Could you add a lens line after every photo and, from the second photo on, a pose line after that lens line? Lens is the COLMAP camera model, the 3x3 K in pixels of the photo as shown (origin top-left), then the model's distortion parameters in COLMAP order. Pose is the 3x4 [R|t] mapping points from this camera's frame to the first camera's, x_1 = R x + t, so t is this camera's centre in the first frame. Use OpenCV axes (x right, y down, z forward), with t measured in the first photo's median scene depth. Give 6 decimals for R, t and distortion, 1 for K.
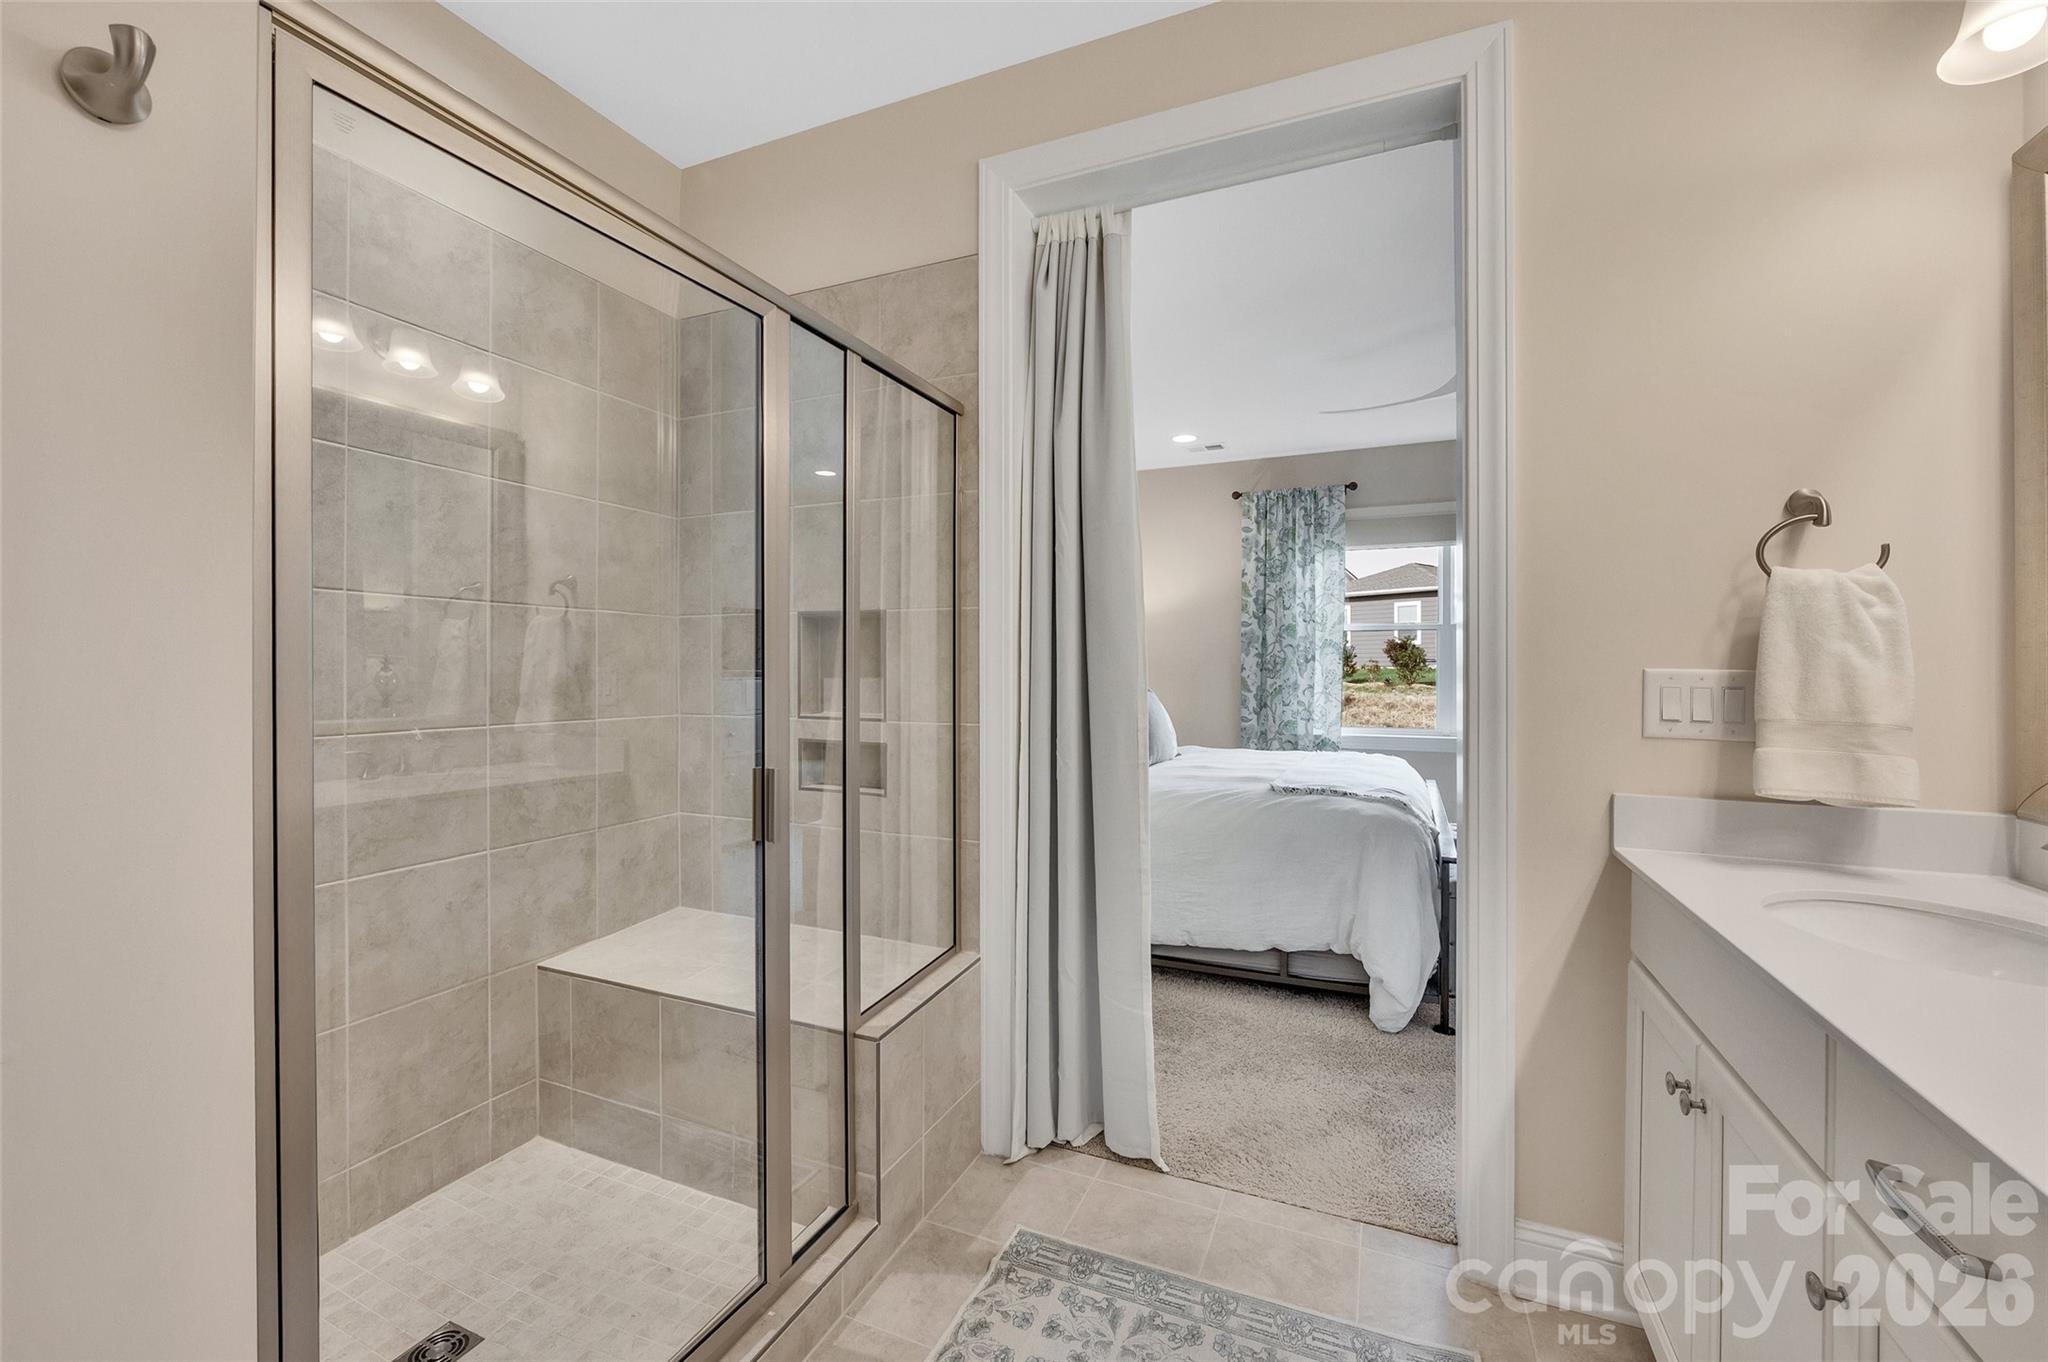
lens RADIAL K [[841.3, 0, 1030.6], [0, 841.3, 675.2], [0, 0, 1]] dist [-0.000375, -0.000020]
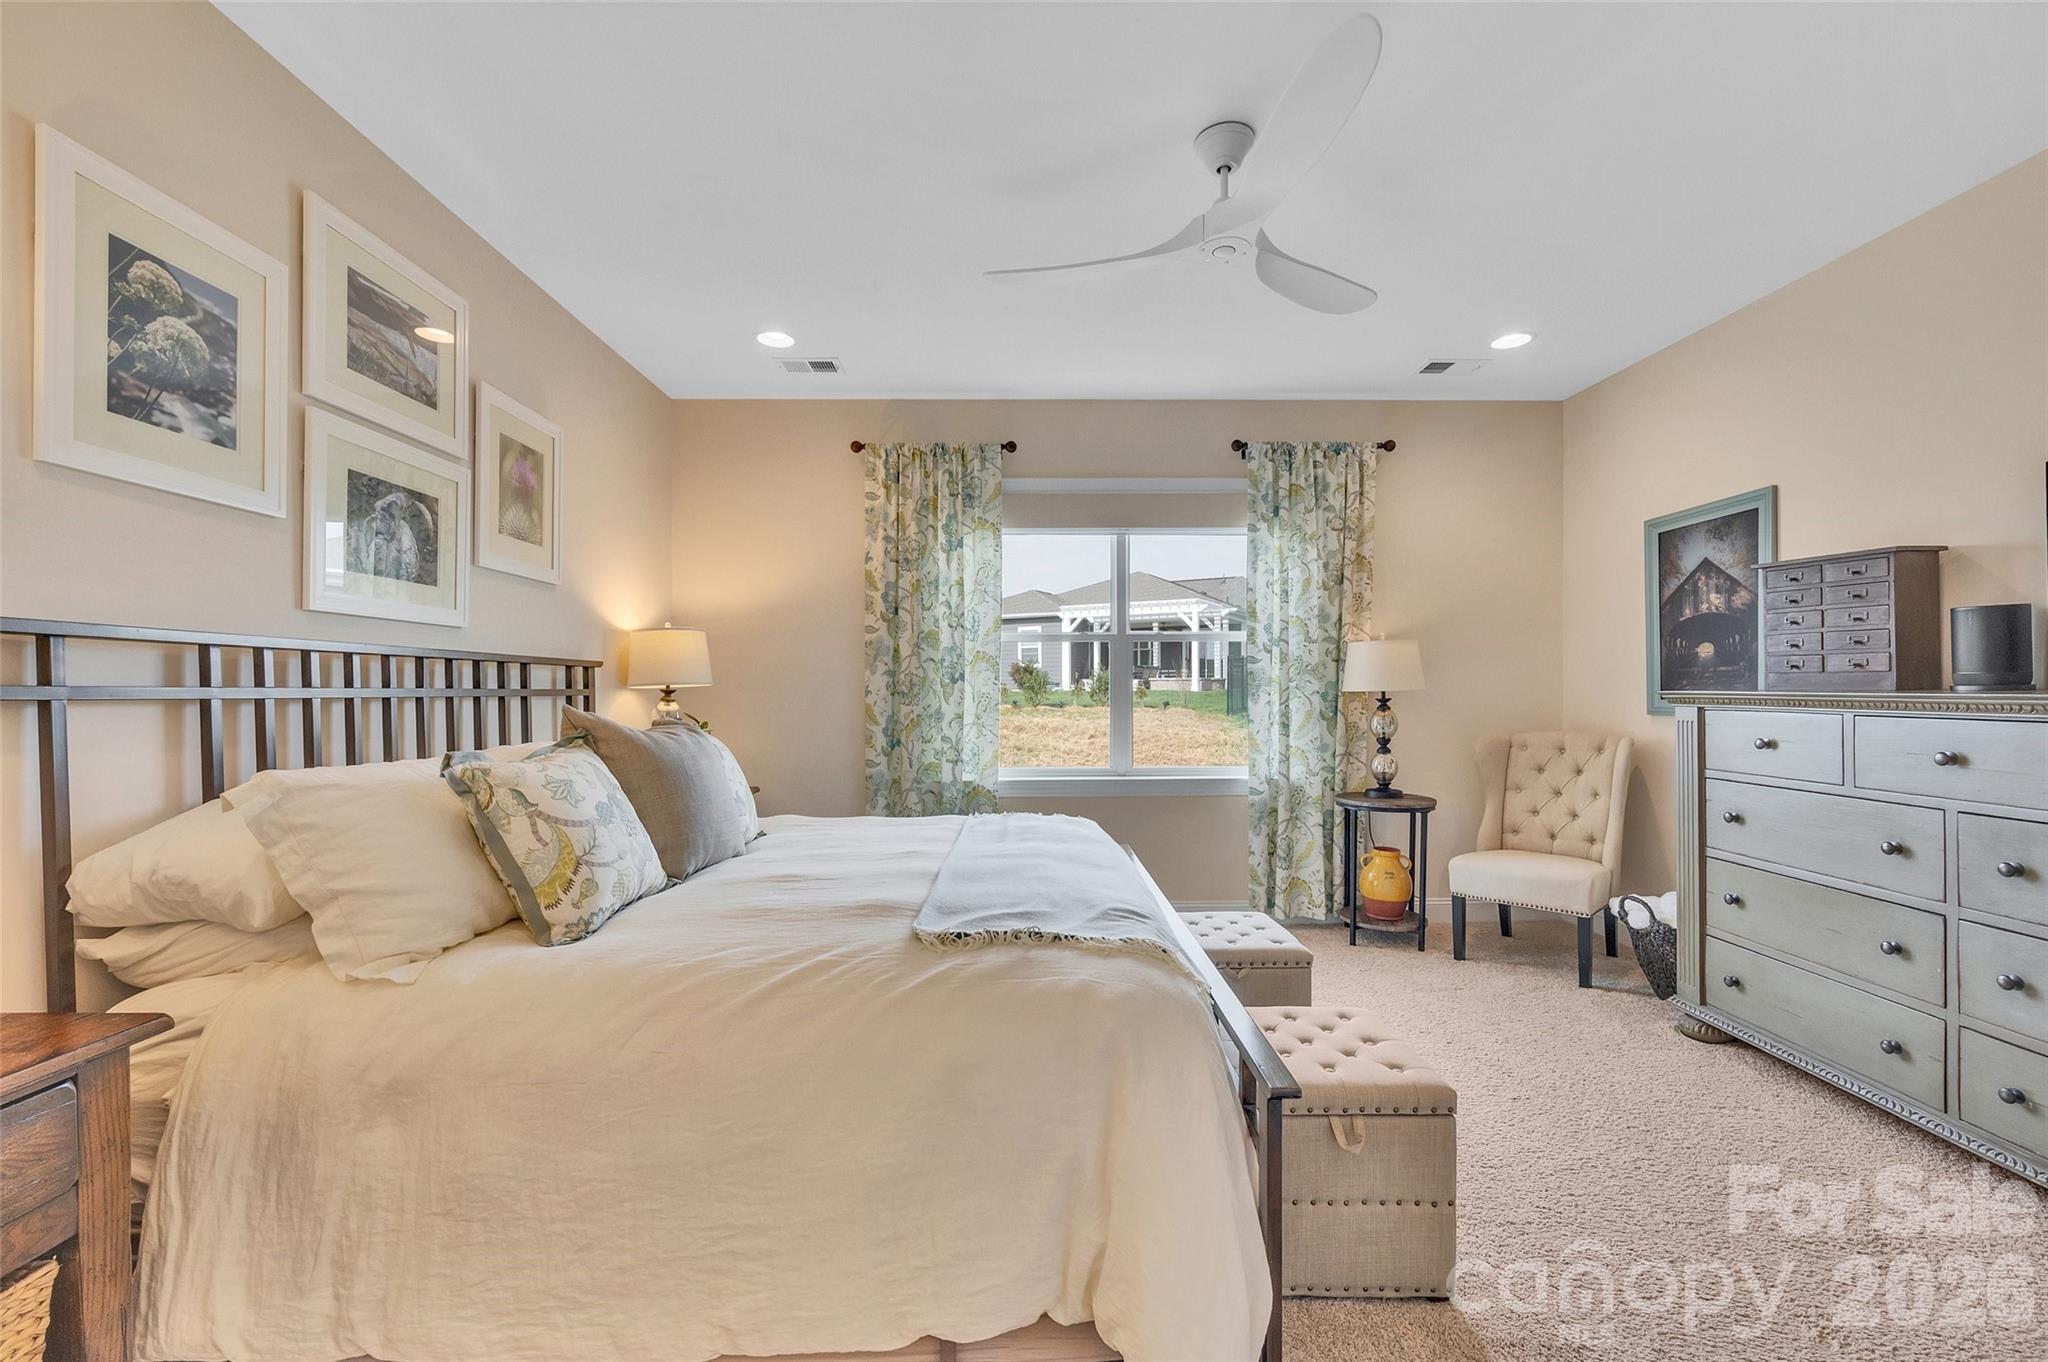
lens RADIAL K [[841.3, 0, 1030.6], [0, 841.3, 675.2], [0, 0, 1]] dist [-0.000375, -0.000020]
pose [[0.908654, 0.001663, 0.417547, 0.084027], [0.010044, 0.999616, -0.025839, -0.002372], [-0.417430, 0.027673, 0.908288, 0.308133]]
